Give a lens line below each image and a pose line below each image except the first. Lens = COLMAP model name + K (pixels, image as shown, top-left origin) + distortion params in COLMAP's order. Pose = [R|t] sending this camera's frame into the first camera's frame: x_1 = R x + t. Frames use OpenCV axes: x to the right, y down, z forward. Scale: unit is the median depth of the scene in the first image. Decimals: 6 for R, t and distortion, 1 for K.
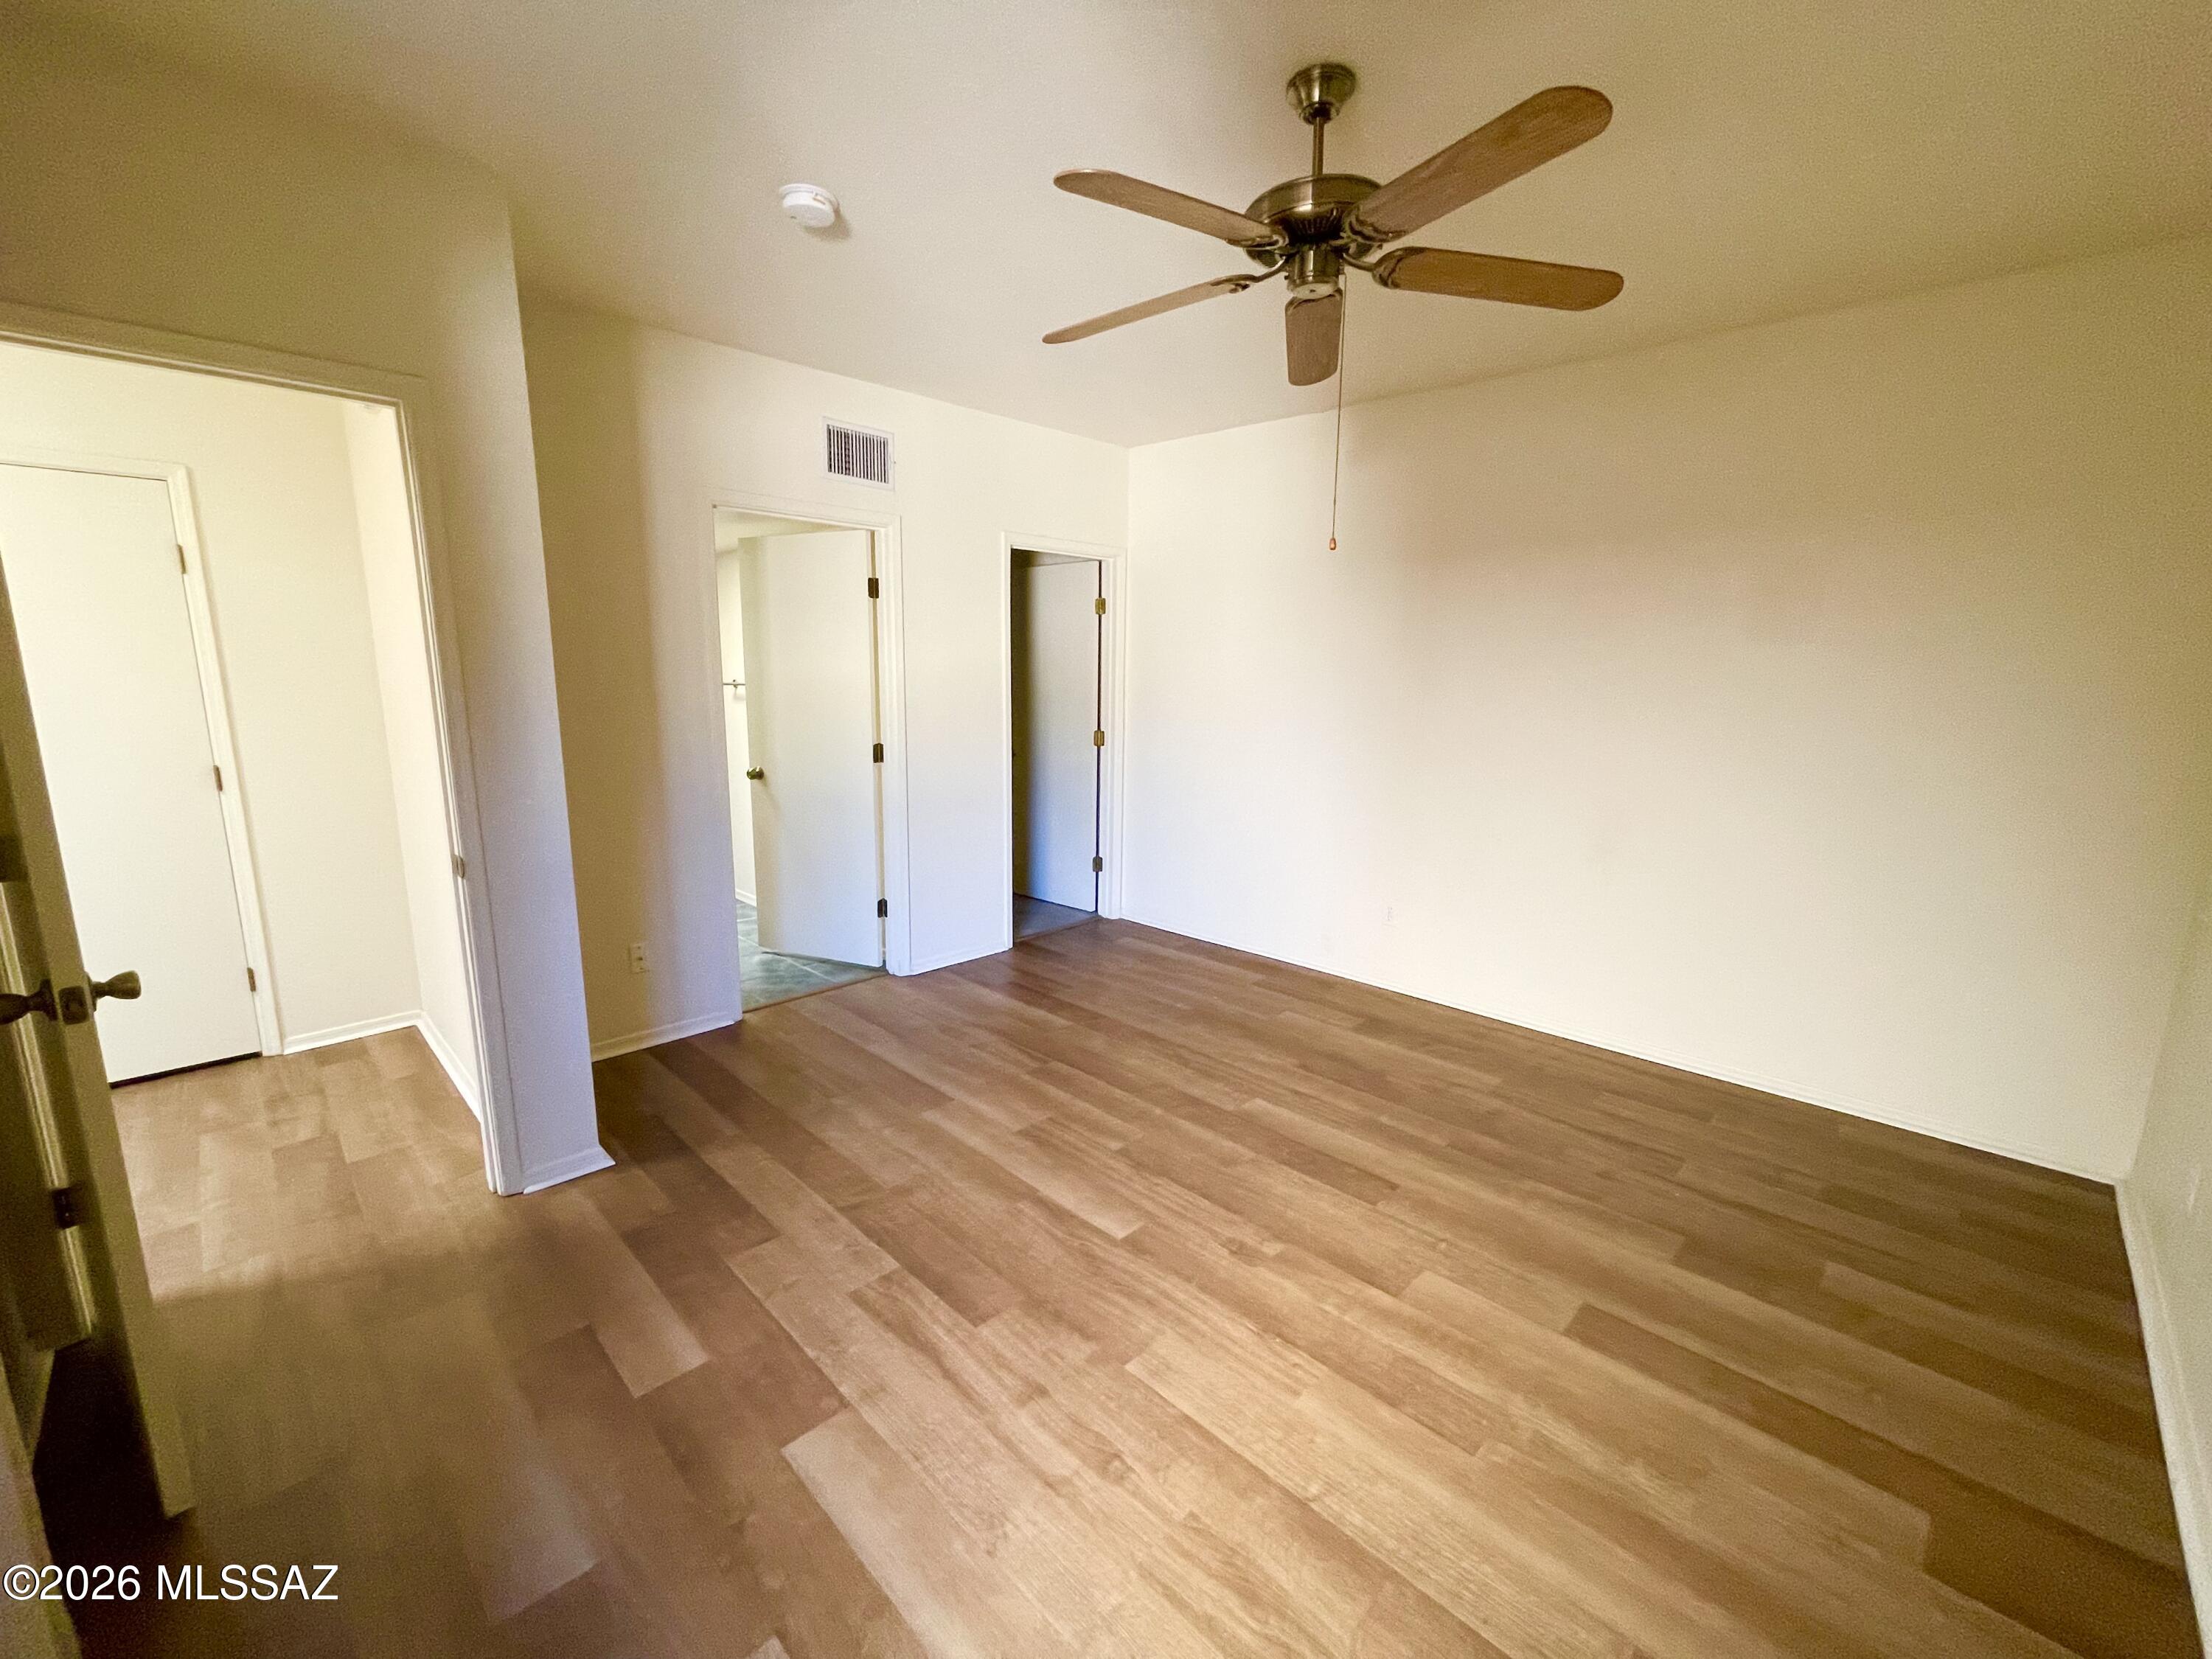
lens RADIAL K [[898.5, 0, 1099.6], [0, 898.5, 832.4], [0, 0, 1]] dist [-0.000339, 0.000367]
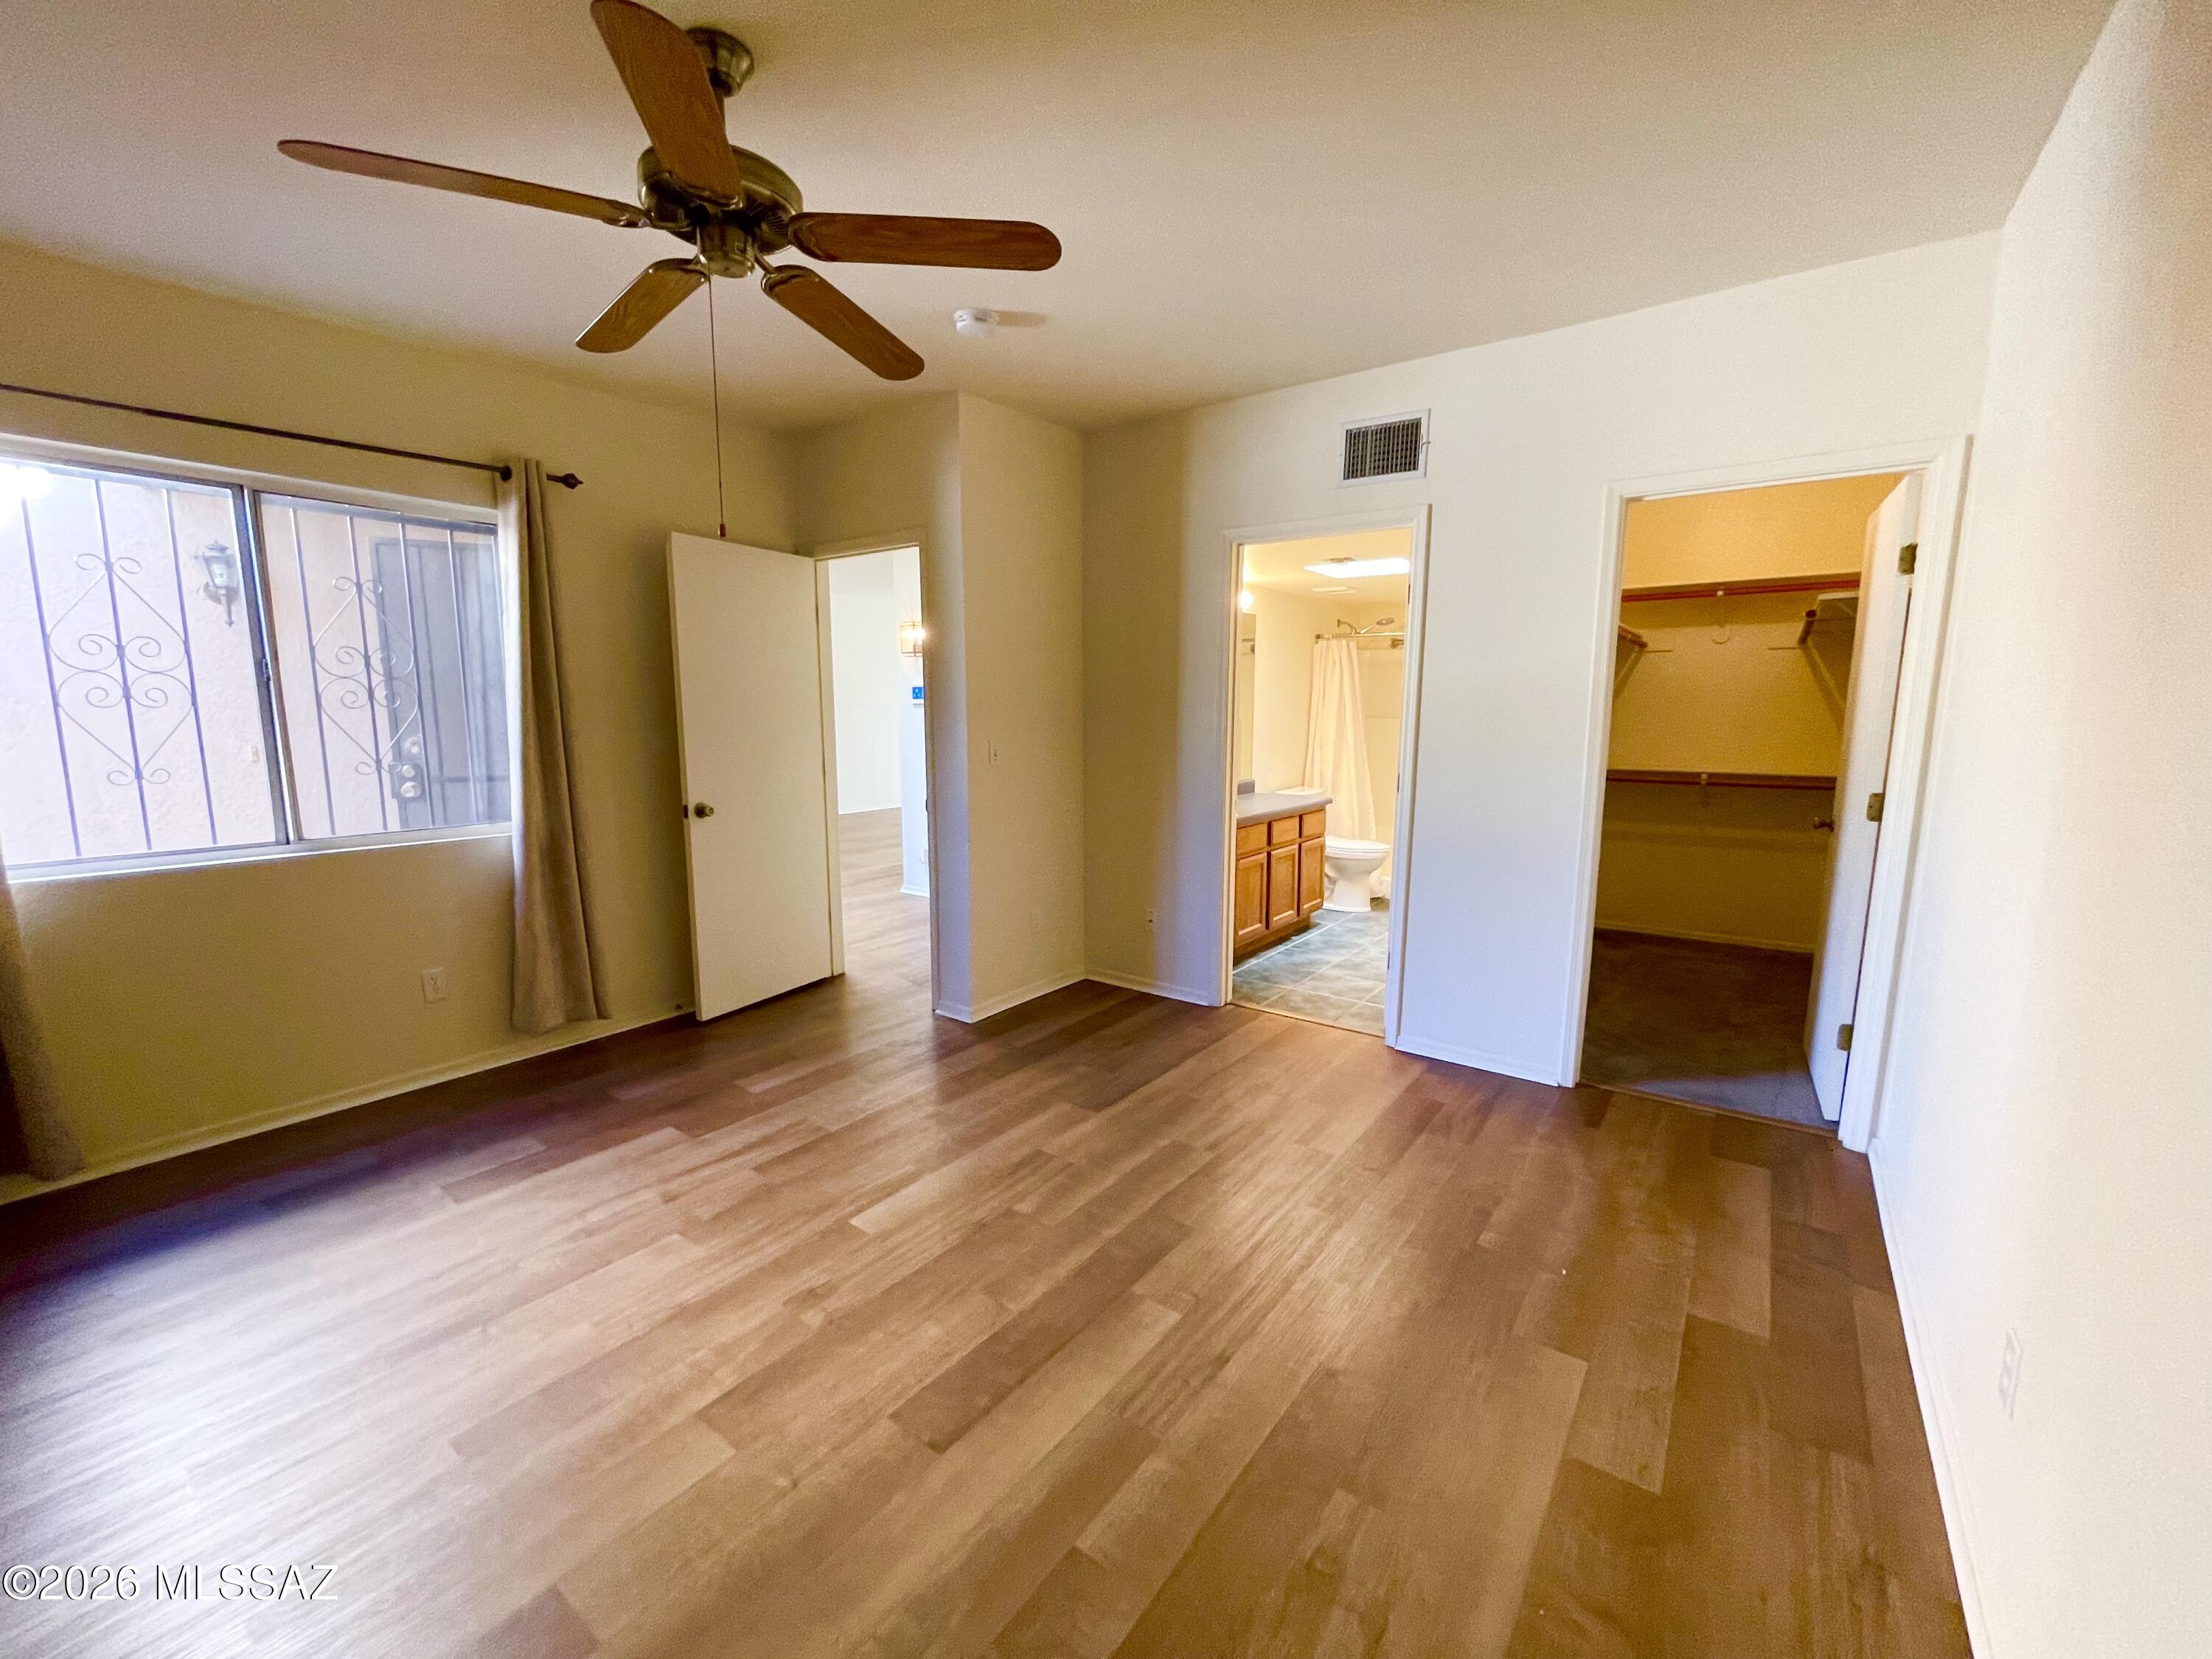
lens RADIAL K [[898.5, 0, 1094.8], [0, 898.5, 837.4], [0, 0, 1]] dist [-0.000339, 0.000367]
pose [[0.150618, 0.140213, -0.978598, 0.881746], [-0.174096, 0.978182, 0.113357, -0.131257], [0.973142, 0.153297, 0.171743, 0.886197]]
